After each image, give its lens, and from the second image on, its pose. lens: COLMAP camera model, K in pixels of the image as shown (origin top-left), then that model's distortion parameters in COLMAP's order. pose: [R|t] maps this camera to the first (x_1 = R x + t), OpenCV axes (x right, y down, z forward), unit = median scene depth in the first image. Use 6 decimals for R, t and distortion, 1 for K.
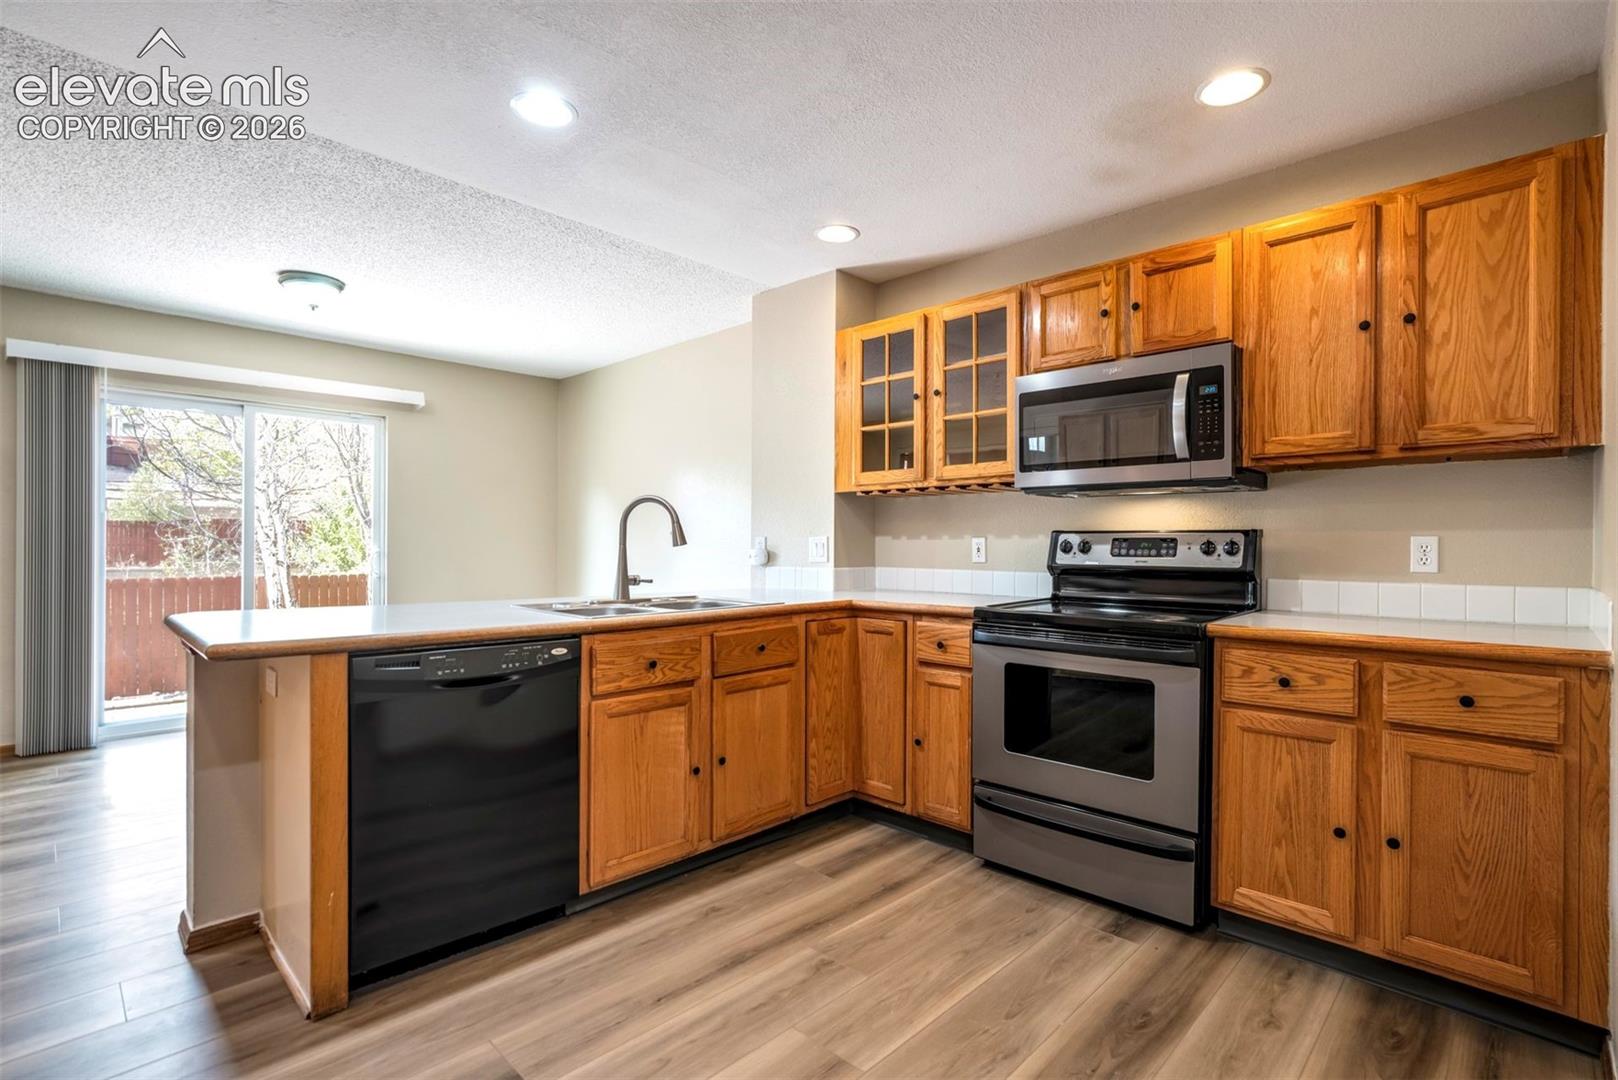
lens RADIAL K [[776.5, 0, 809.6], [0, 776.5, 557.0], [0, 0, 1]] dist [-0.045944, 0.022864]
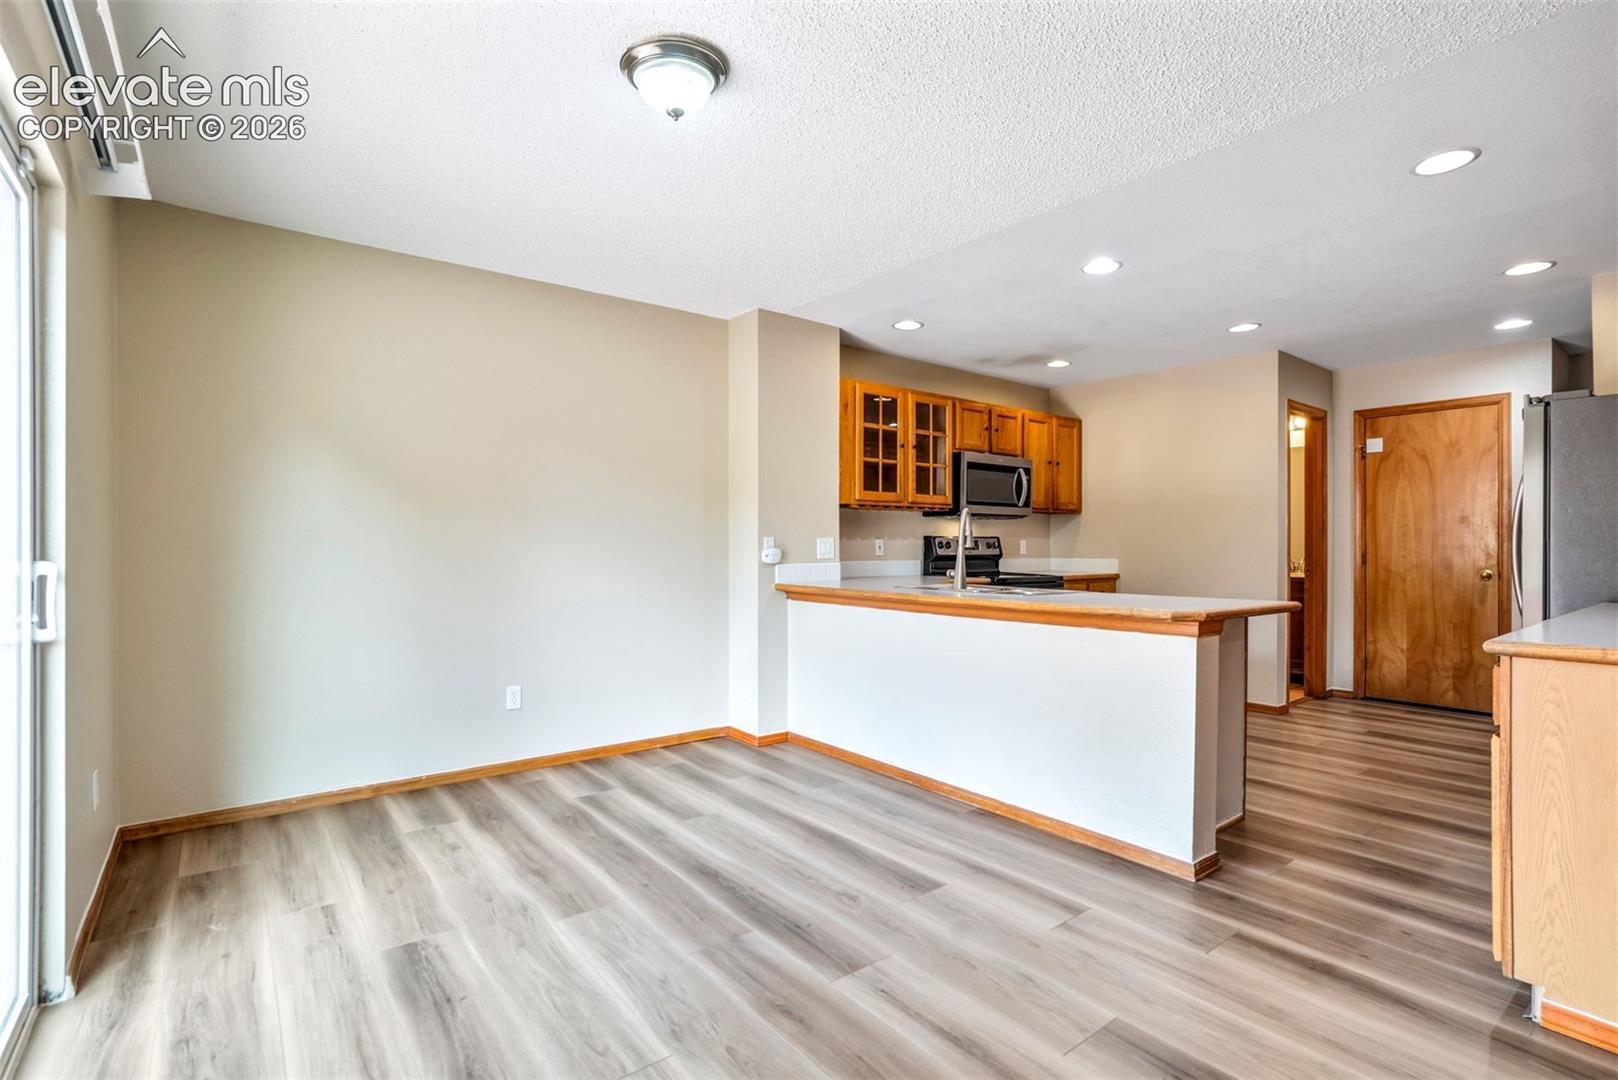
lens RADIAL K [[766.2, 0, 823.7], [0, 766.2, 550.7], [0, 0, 1]] dist [-0.045453, 0.022223]
pose [[0.136269, -0.013726, 0.990577, -1.584545], [0.011430, 0.999859, 0.012282, -0.027434], [-0.990606, 0.009649, 0.136407, 1.105929]]
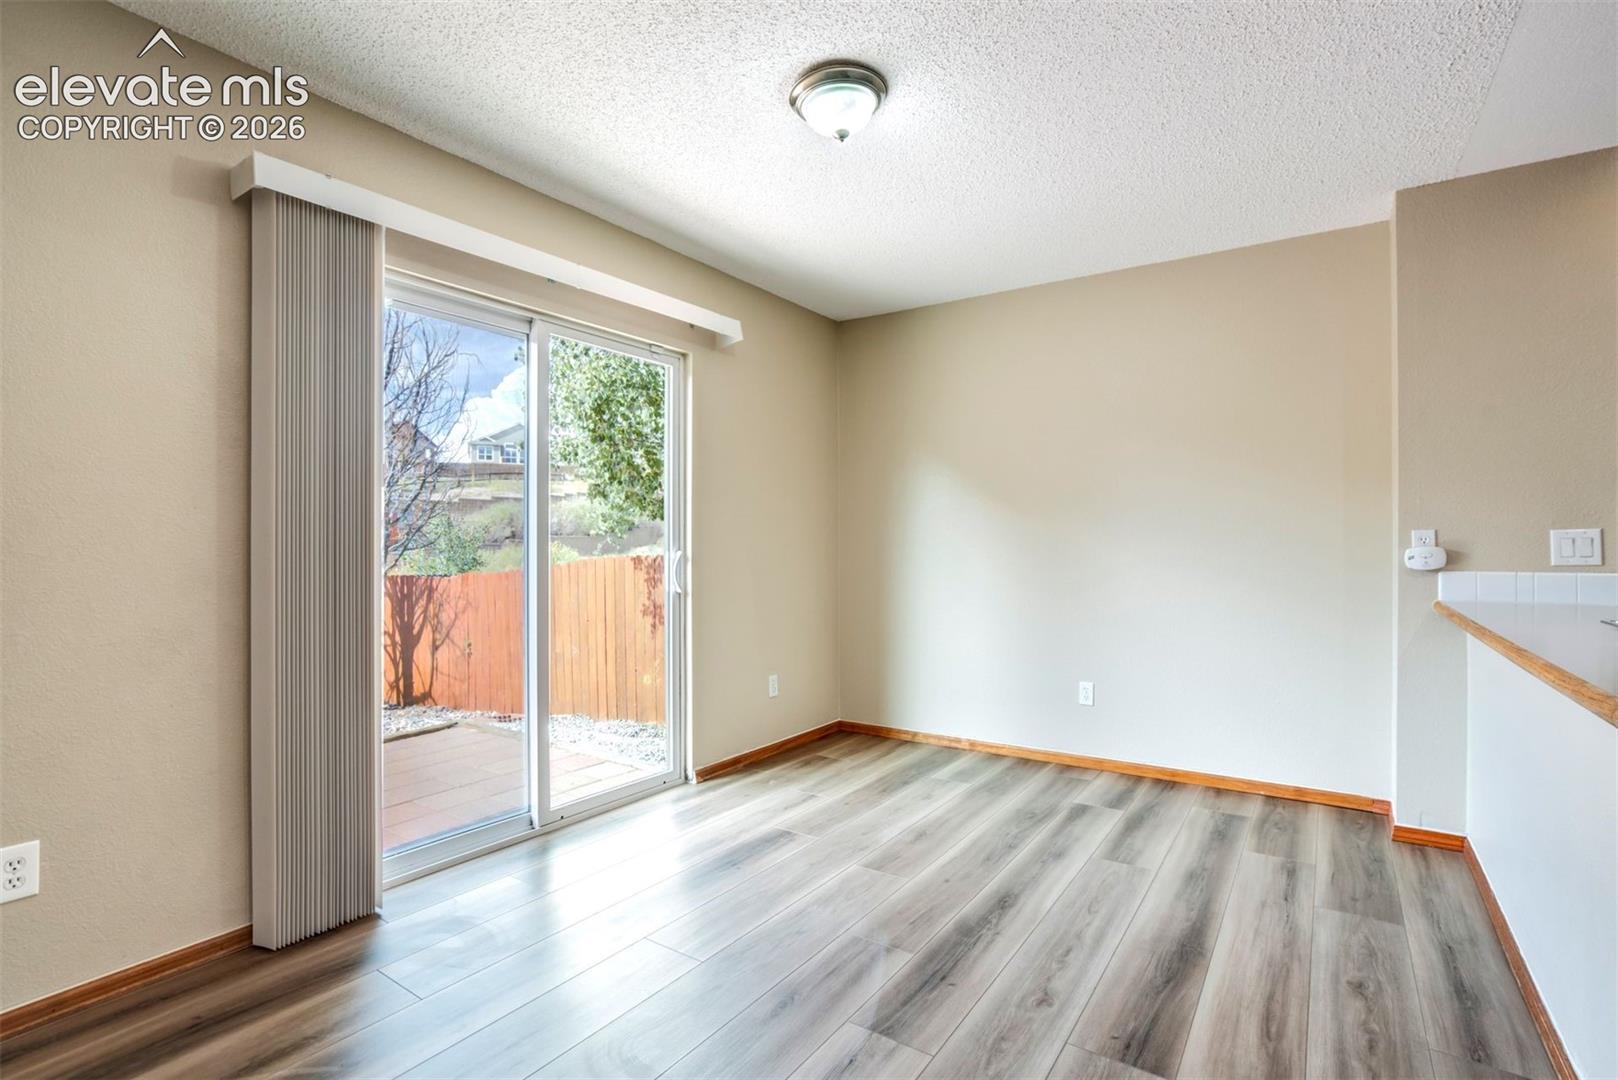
lens RADIAL K [[766.2, 0, 823.7], [0, 766.2, 550.7], [0, 0, 1]] dist [-0.045453, 0.022223]
pose [[0.986002, -0.008220, 0.166533, -1.027825], [0.008476, 0.999964, -0.000825, -0.015433], [-0.166520, 0.002225, 0.986035, 0.581811]]
